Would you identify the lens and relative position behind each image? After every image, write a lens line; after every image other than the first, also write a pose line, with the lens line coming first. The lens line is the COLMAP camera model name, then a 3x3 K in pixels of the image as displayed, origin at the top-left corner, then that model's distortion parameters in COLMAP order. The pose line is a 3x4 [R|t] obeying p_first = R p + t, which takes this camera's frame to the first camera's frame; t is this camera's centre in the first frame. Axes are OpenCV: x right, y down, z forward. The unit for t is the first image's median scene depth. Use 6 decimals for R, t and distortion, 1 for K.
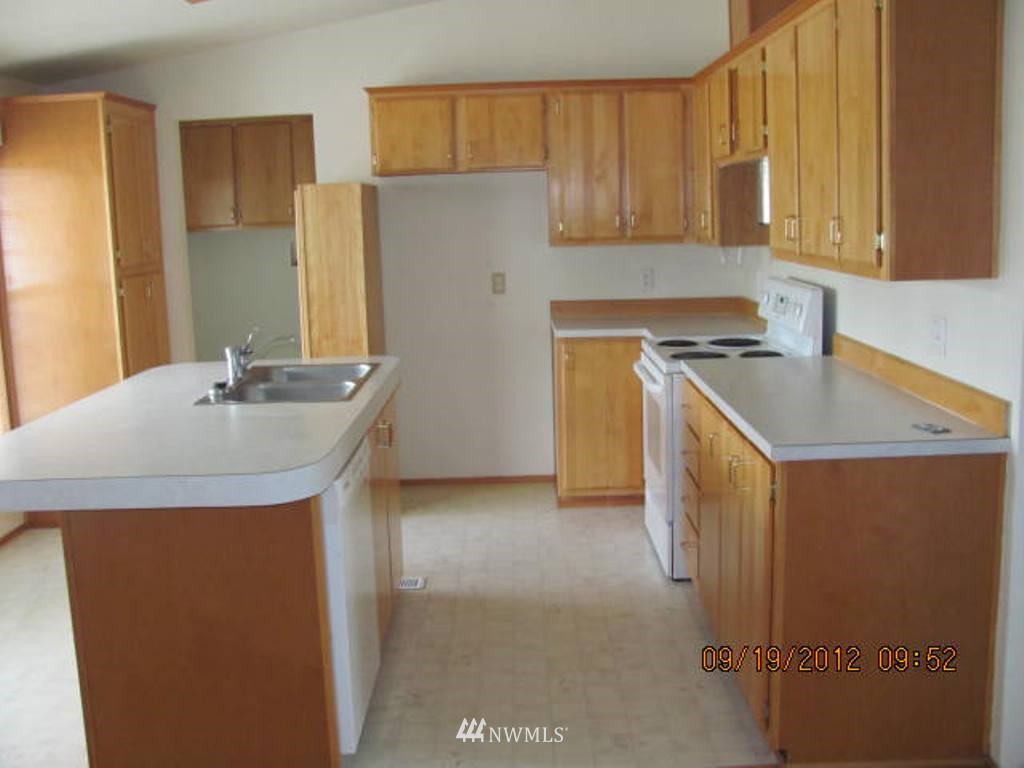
lens RADIAL K [[1129.7, 0, 512.0], [0, 1129.7, 384.0], [0, 0, 1]] dist [-0.074852, 0.012531]
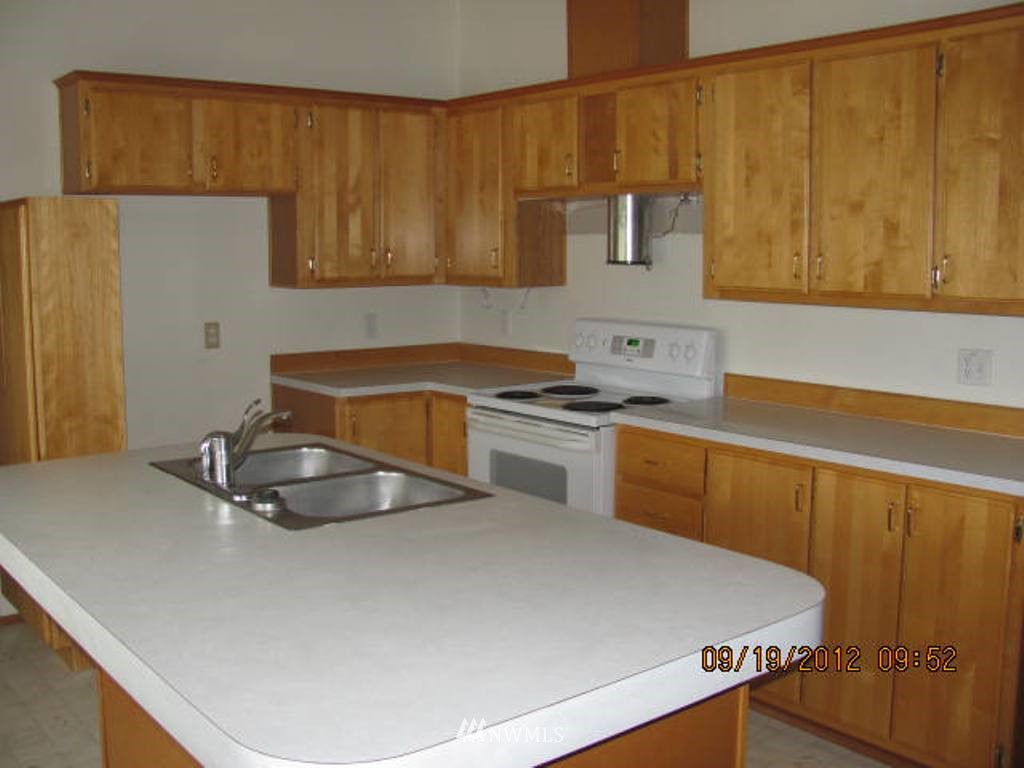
lens RADIAL K [[1129.7, 0, 512.0], [0, 1129.7, 384.0], [0, 0, 1]] dist [-0.074852, 0.012531]
pose [[0.799323, -0.050555, 0.598771, -0.346889], [0.076685, 0.996889, -0.018202, -0.026092], [-0.595988, 0.060466, 0.800713, 0.259541]]
